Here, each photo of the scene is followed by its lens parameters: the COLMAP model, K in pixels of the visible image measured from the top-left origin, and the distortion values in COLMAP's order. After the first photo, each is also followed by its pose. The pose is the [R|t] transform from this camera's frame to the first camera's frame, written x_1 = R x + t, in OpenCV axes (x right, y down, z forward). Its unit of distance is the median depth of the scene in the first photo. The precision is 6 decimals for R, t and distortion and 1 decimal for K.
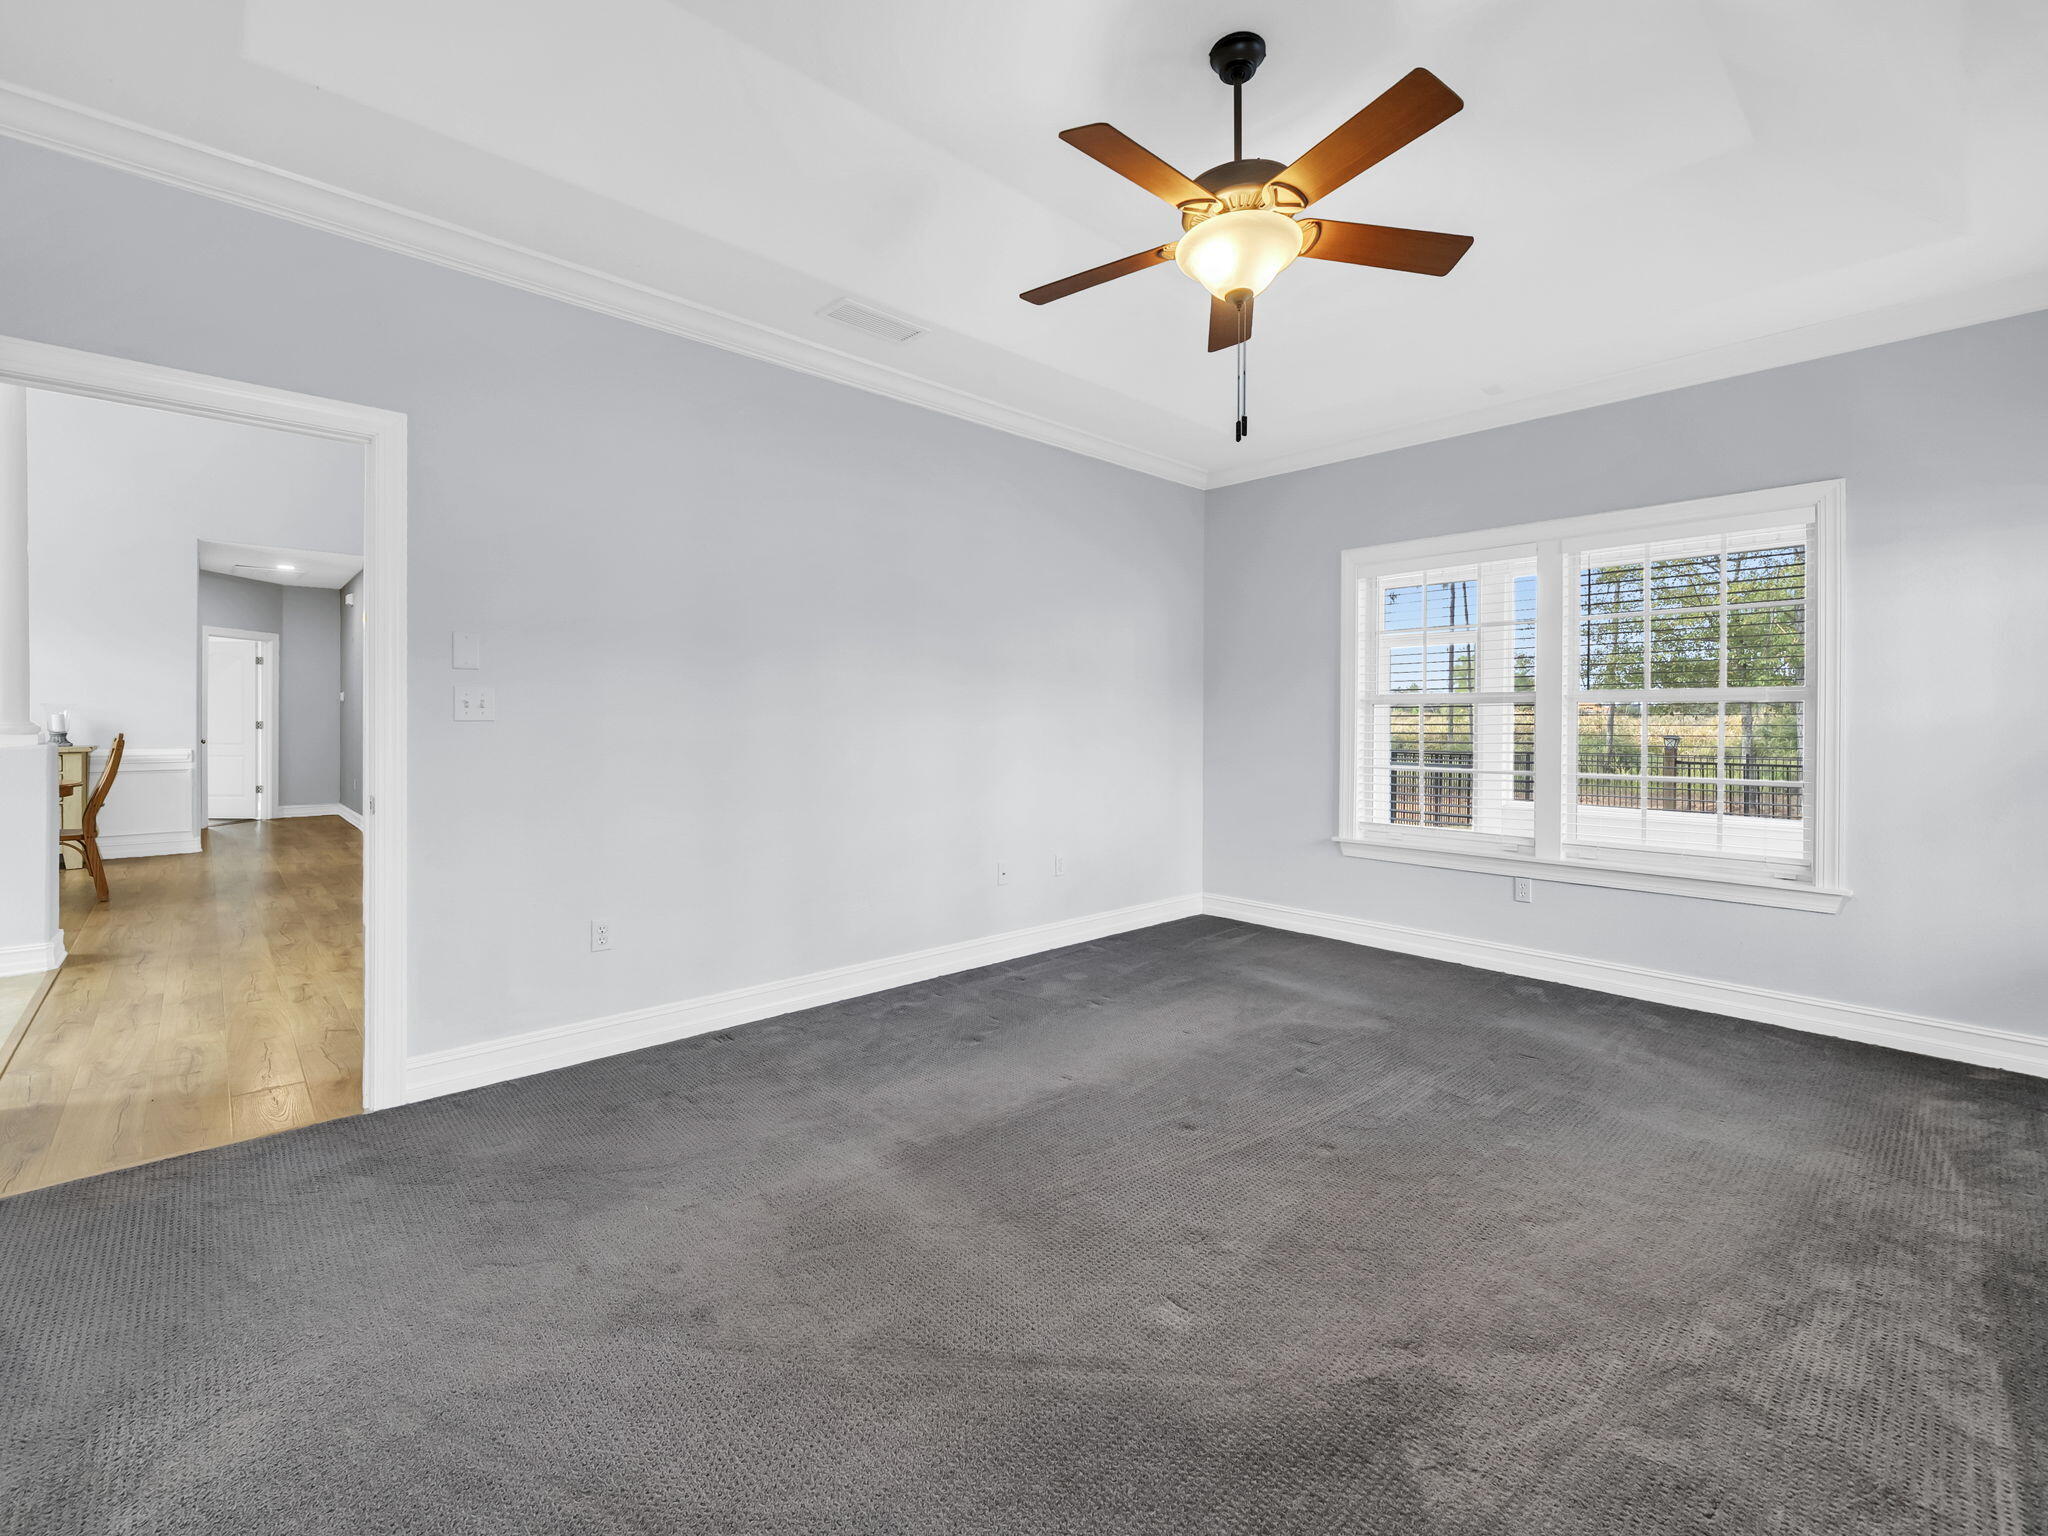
lens RADIAL K [[905.5, 0, 1026.7], [0, 905.5, 723.8], [0, 0, 1]] dist [0.000049, 0.000100]
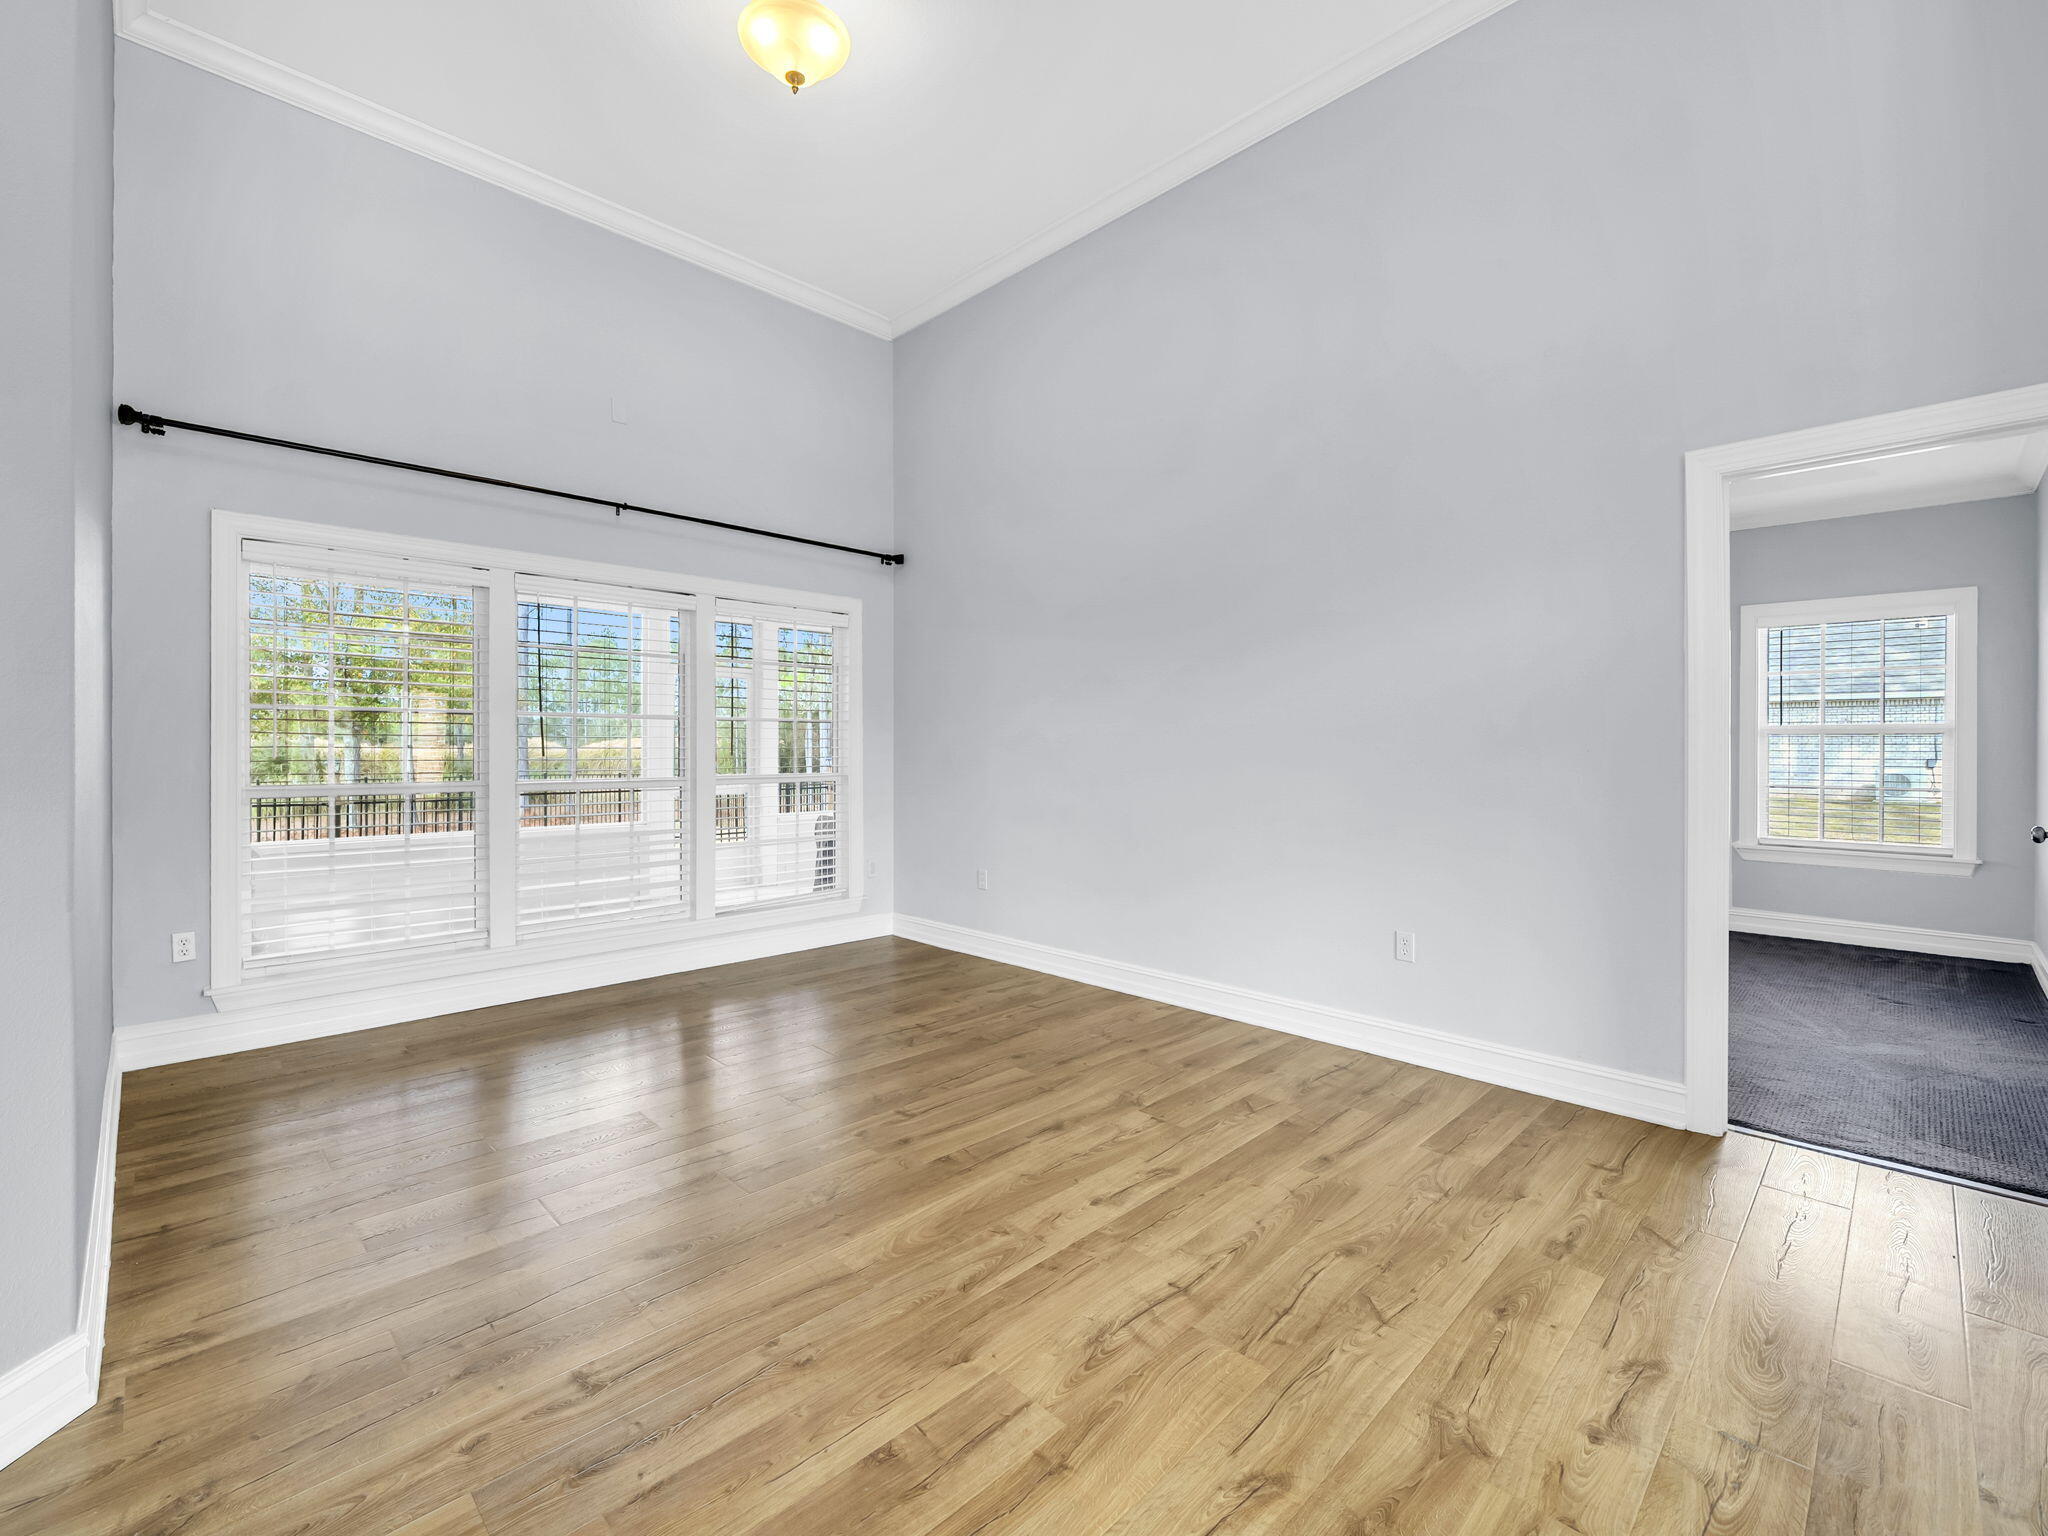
lens RADIAL K [[868.6, 0, 1012.6], [0, 868.6, 780.1], [0, 0, 1]] dist [-0.005322, 0.000499]
pose [[-0.022321, -0.042644, 0.998841, -0.534321], [0.004147, 0.999077, 0.042747, -0.007418], [-0.999742, 0.005096, -0.022124, 0.582916]]
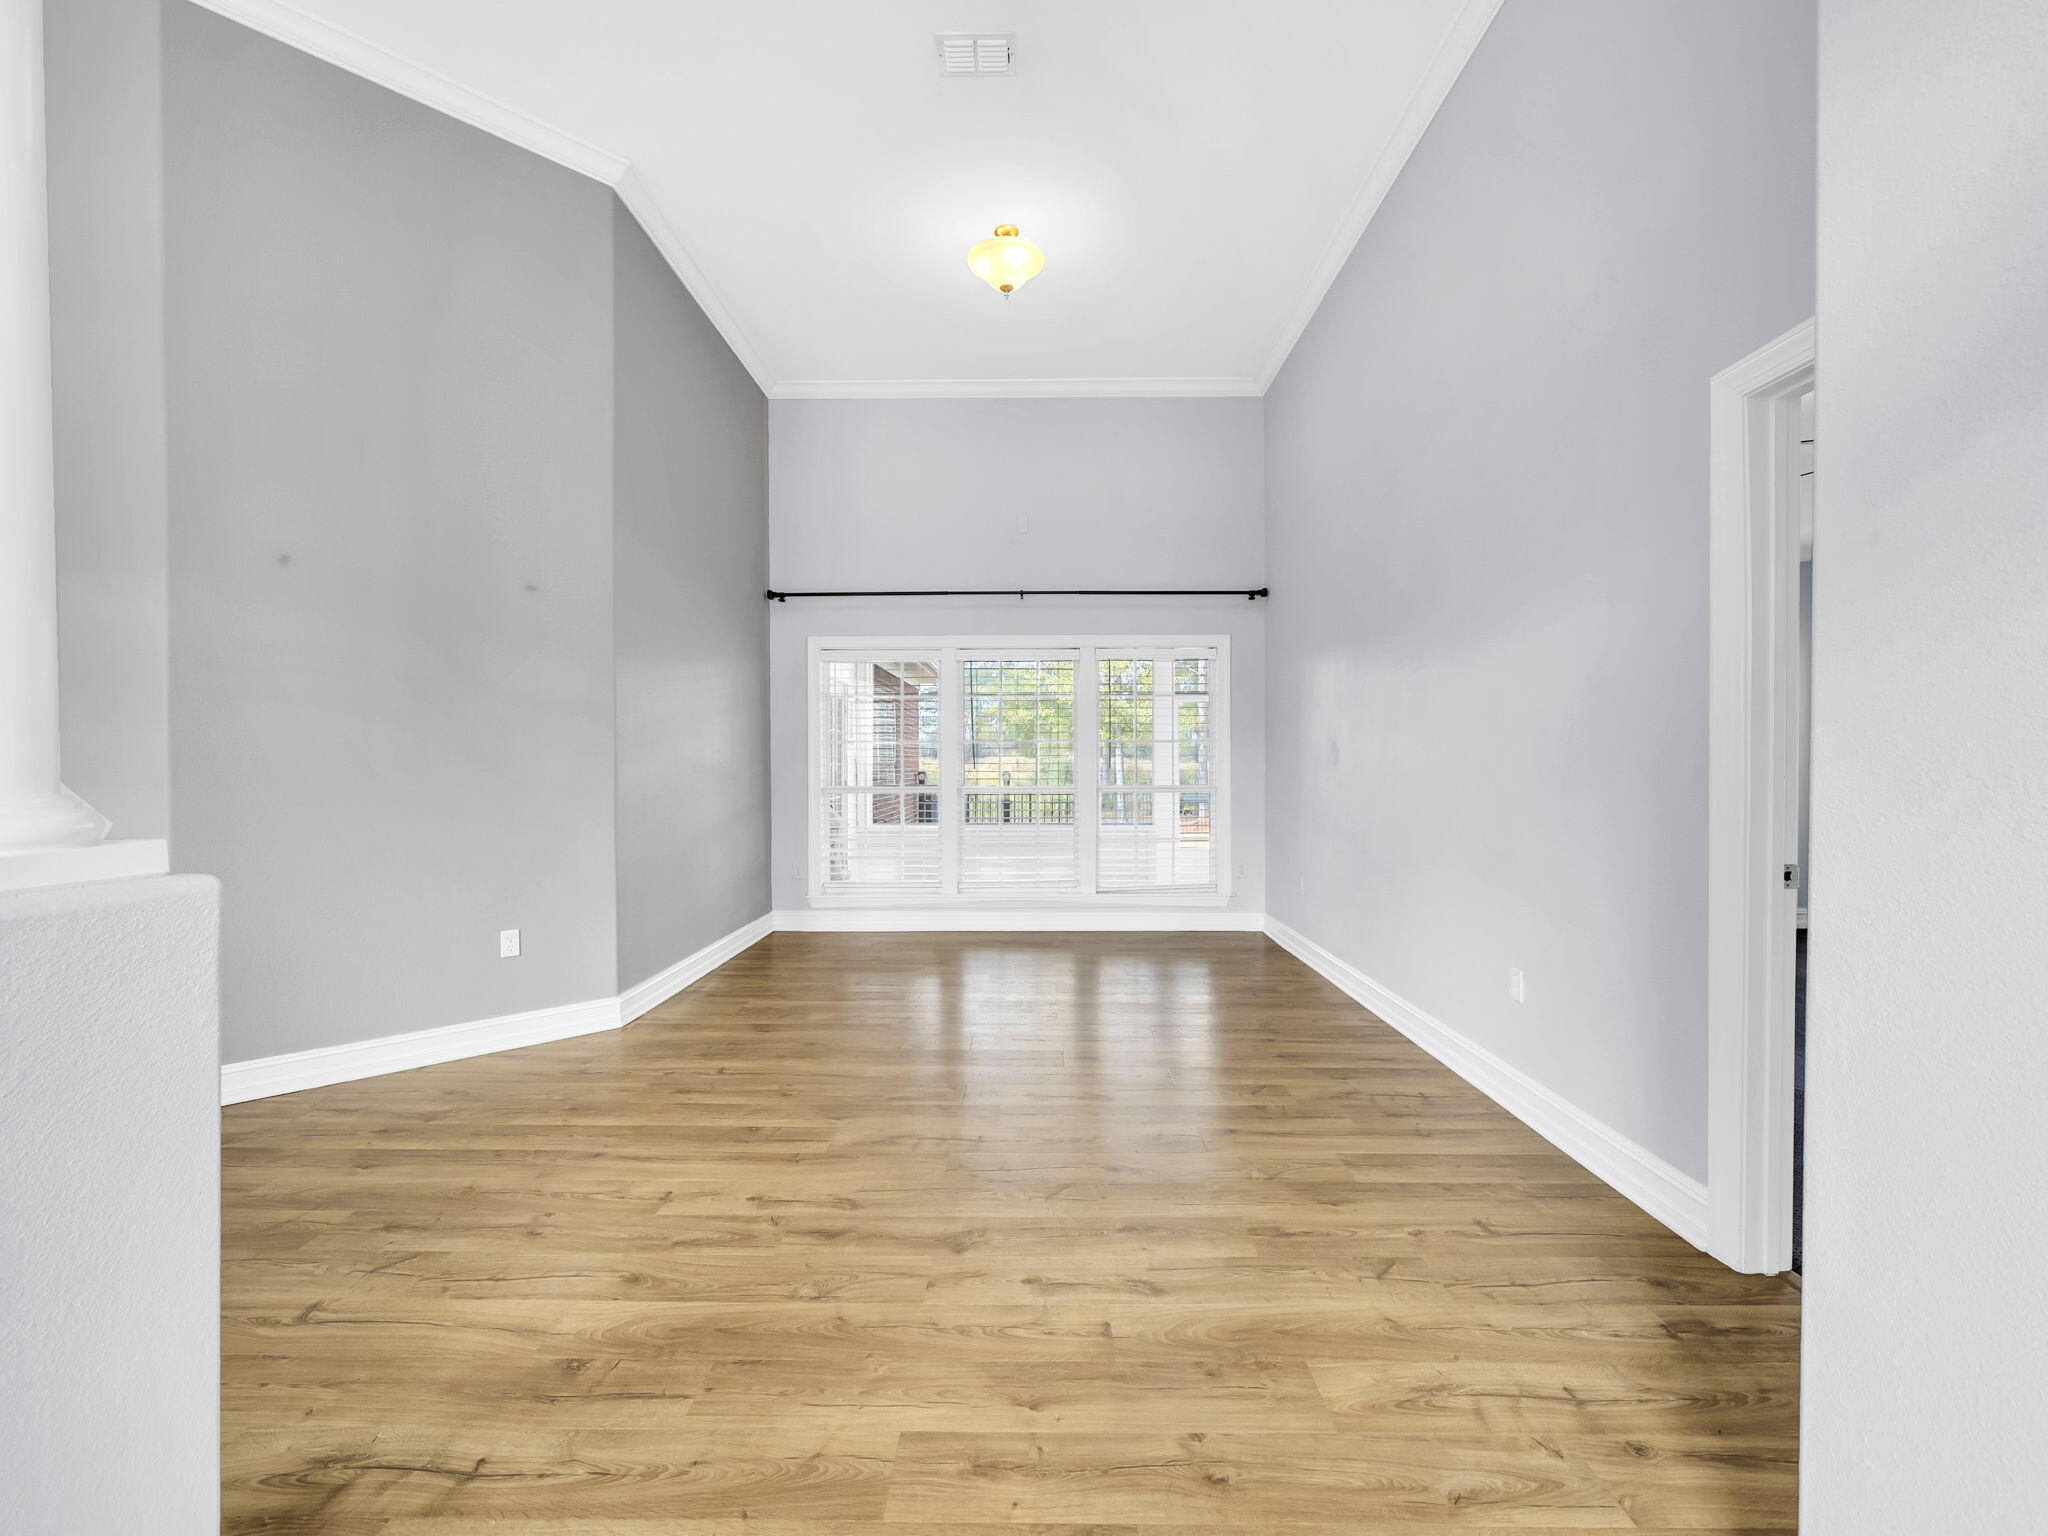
lens RADIAL K [[862.6, 0, 1032.4], [0, 862.6, 770.2], [0, 0, 1]] dist [-0.001570, -0.000312]
pose [[0.685500, -0.012259, 0.727969, -0.532199], [0.010439, 0.999921, 0.007008, -0.003696], [-0.727997, 0.002795, 0.685574, 0.302988]]
